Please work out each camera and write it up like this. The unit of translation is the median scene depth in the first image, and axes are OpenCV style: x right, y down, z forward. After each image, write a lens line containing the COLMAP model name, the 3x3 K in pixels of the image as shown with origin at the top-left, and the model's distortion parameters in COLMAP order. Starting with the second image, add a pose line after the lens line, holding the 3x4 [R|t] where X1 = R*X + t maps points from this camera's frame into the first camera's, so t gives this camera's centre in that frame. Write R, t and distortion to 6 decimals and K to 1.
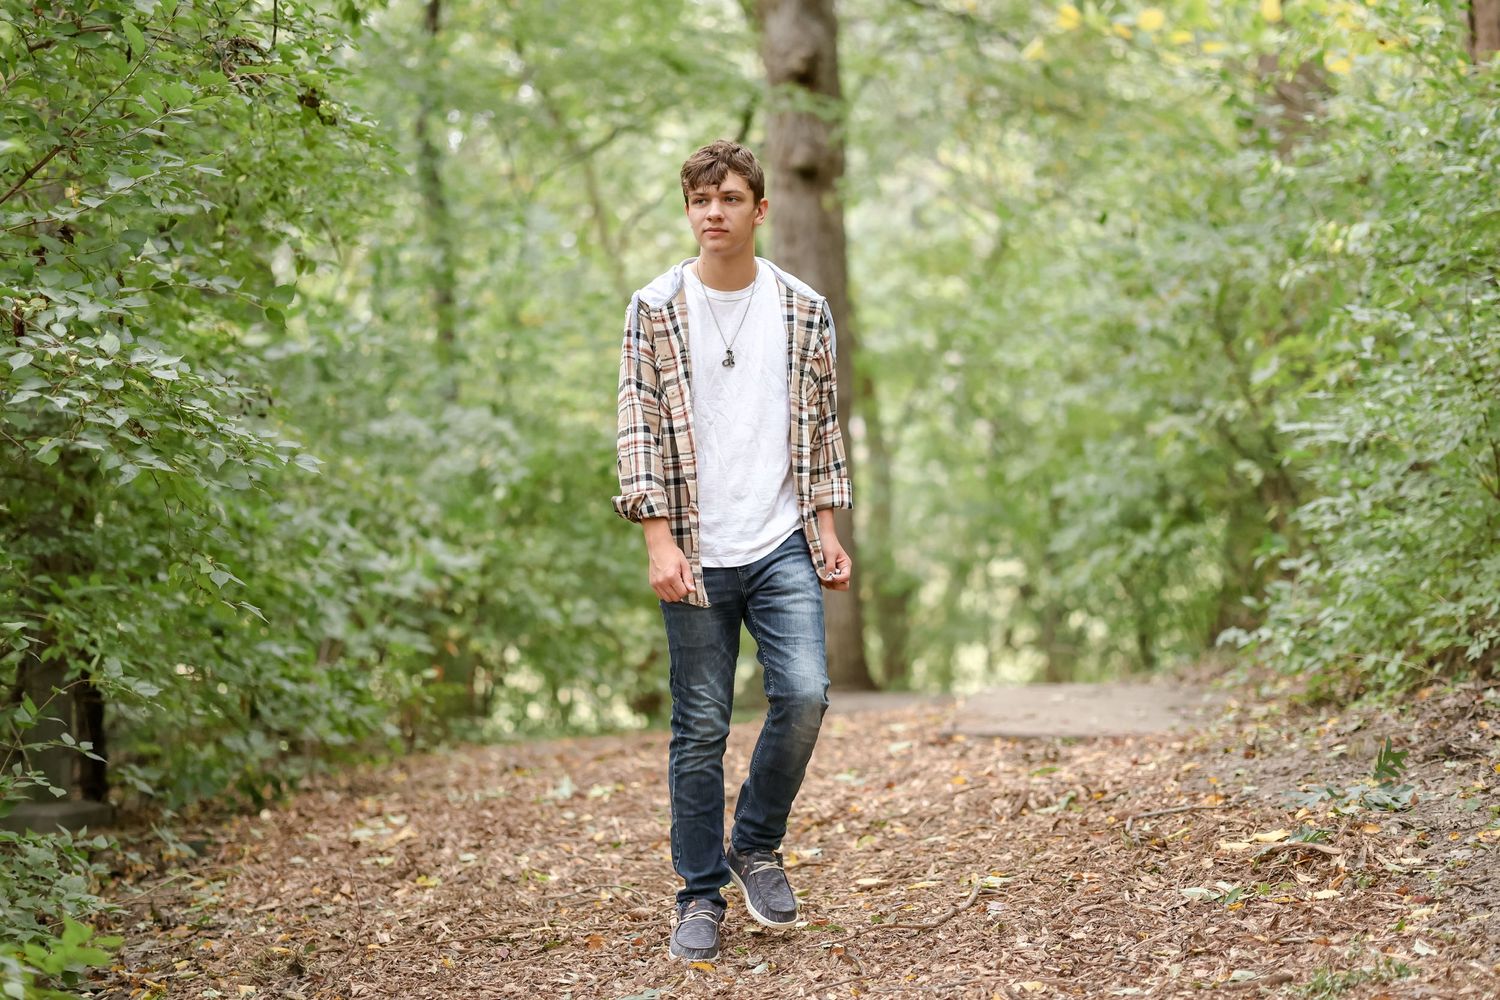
lens RADIAL K [[3490.2, 0, 747.1], [0, 3490.2, 507.4], [0, 0, 1]] dist [0.218692, 0.000000]
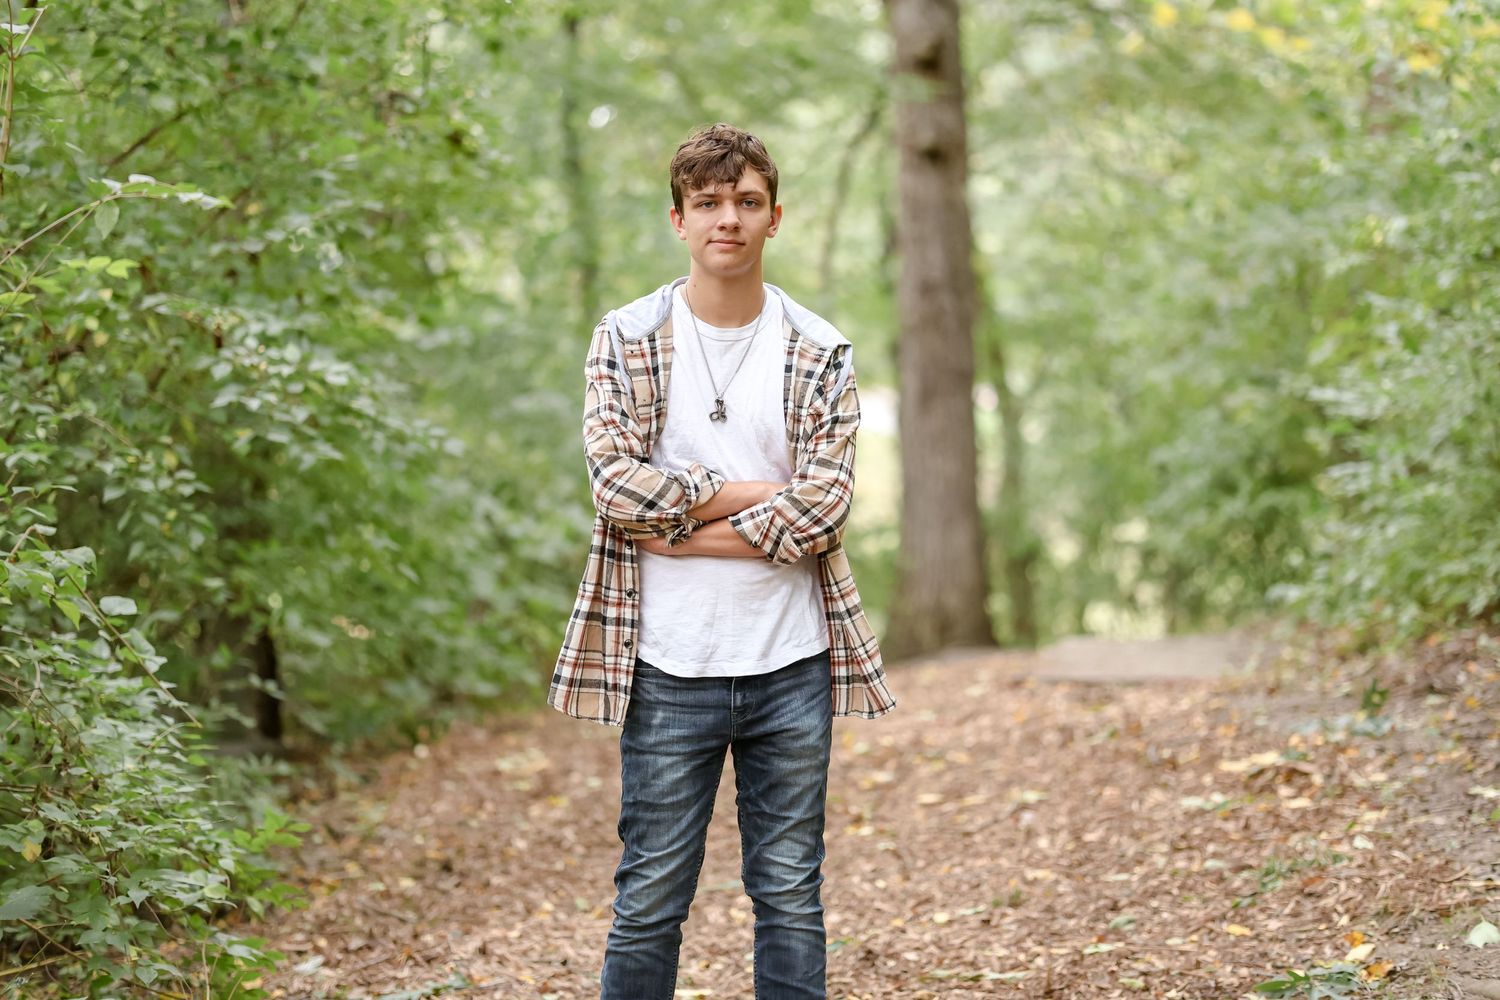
lens RADIAL K [[3490.2, 0, 753.3], [0, 3490.2, 492.8], [0, 0, 1]] dist [0.218692, 0.000000]
pose [[0.999096, -0.005069, -0.042219, 0.021247], [0.005349, 0.999964, 0.006530, -0.003556], [0.042185, -0.006750, 0.999087, -0.147294]]
